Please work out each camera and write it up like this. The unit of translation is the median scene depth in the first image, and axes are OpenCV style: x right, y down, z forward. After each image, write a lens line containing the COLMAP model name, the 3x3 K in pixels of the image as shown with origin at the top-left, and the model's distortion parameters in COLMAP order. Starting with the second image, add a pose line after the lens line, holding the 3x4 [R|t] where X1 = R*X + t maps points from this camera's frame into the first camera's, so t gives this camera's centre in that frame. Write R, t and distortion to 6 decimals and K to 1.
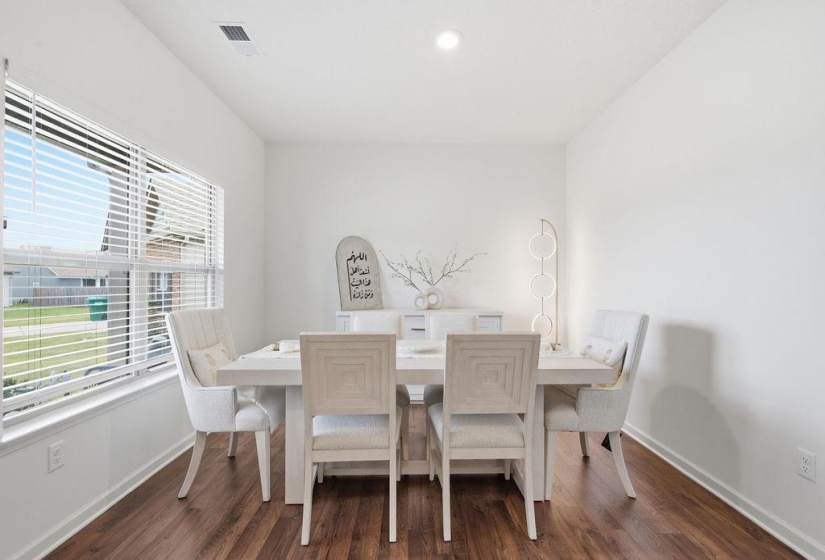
lens RADIAL K [[383.5, 0, 411.1], [0, 383.5, 280.2], [0, 0, 1]] dist [0.008555, -0.000037]
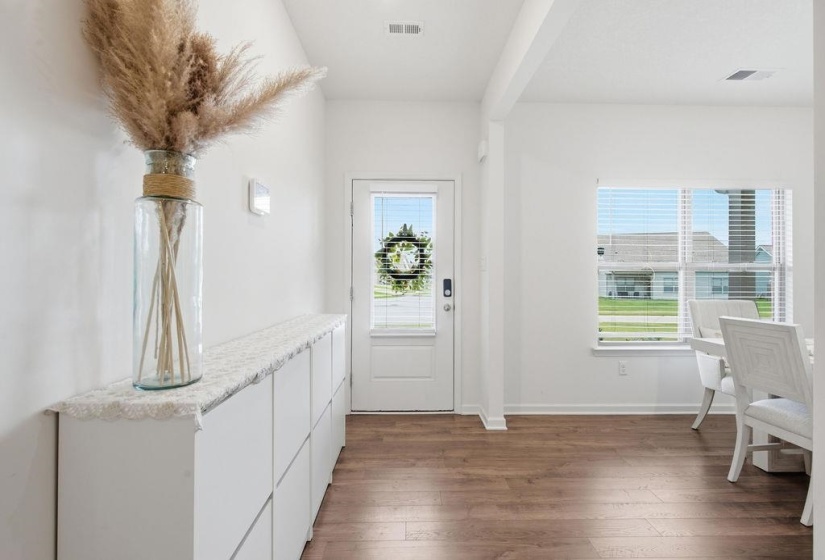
lens RADIAL K [[383.5, 0, 412.2], [0, 383.5, 279.1], [0, 0, 1]] dist [0.008555, -0.000037]
pose [[0.019667, -0.000009, -0.999807, 0.826236], [0.003966, 0.999992, 0.000069, 0.002751], [0.999799, -0.003967, 0.019667, -0.078041]]
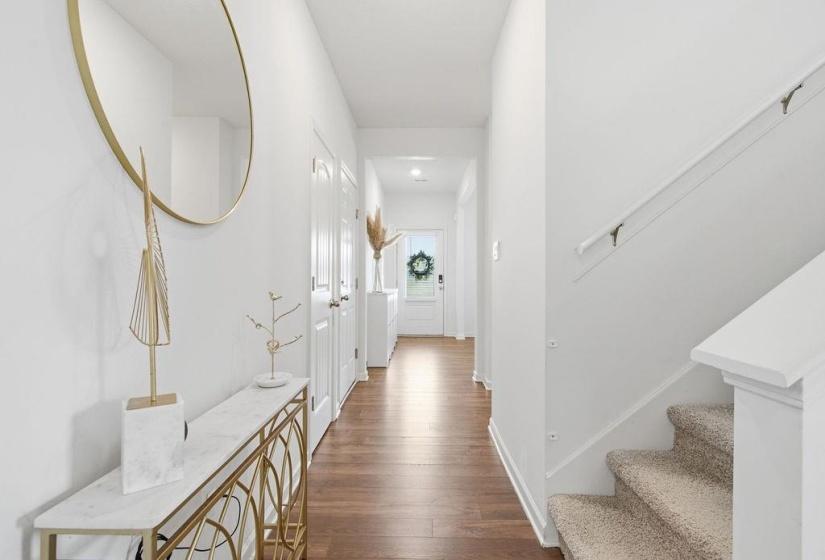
lens RADIAL K [[383.5, 0, 410.8], [0, 383.5, 281.0], [0, 0, 1]] dist [0.008555, -0.000037]
pose [[-0.025352, 0.002114, -0.999676, 2.716107], [0.010342, 0.999945, 0.001852, 0.048038], [0.999625, -0.010291, -0.025372, -0.082738]]
